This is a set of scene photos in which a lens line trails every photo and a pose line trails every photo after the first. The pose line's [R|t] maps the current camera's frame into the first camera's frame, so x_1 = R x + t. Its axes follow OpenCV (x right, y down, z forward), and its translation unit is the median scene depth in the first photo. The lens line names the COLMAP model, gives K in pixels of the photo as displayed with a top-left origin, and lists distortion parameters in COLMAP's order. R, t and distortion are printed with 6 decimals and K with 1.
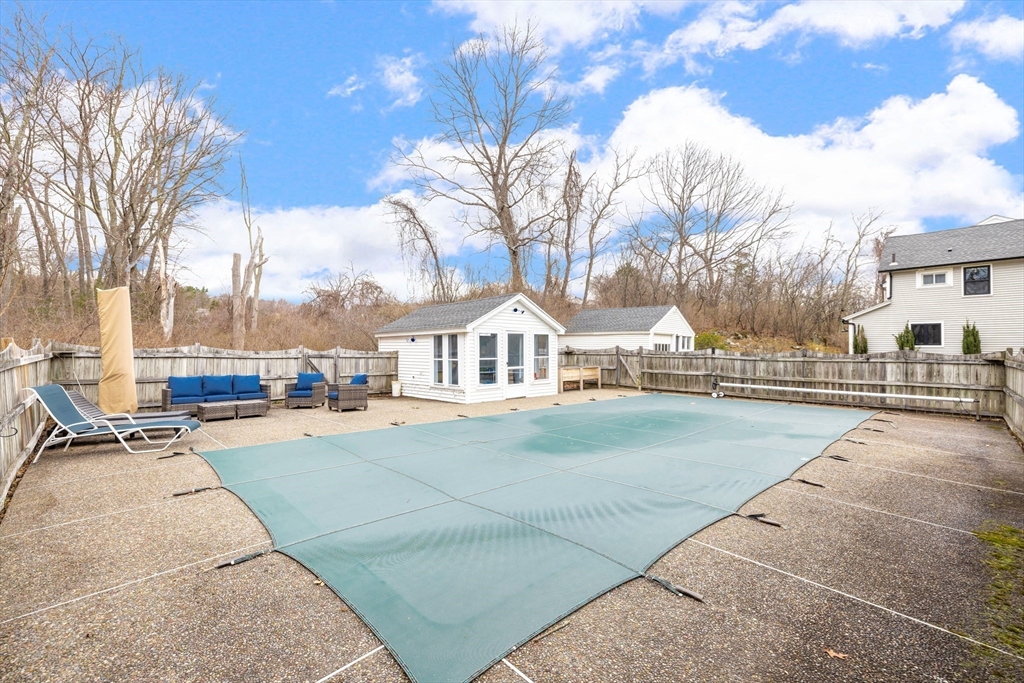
lens RADIAL K [[435.9, 0, 508.4], [0, 435.9, 344.4], [0, 0, 1]] dist [0.000277, 0.000118]
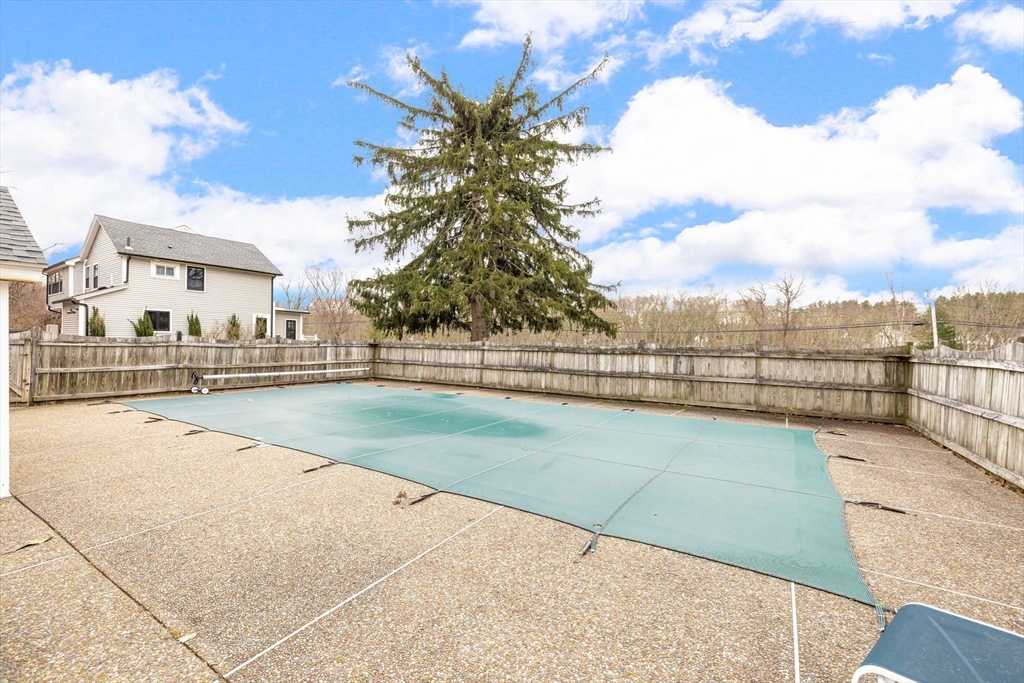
lens RADIAL K [[435.9, 0, 508.4], [0, 435.9, 344.4], [0, 0, 1]] dist [0.000277, 0.000118]
pose [[-0.232589, -0.014225, 0.972471, -0.457011], [-0.023739, 0.999678, 0.008945, 0.007613], [-0.972285, -0.021005, -0.232852, 0.633227]]
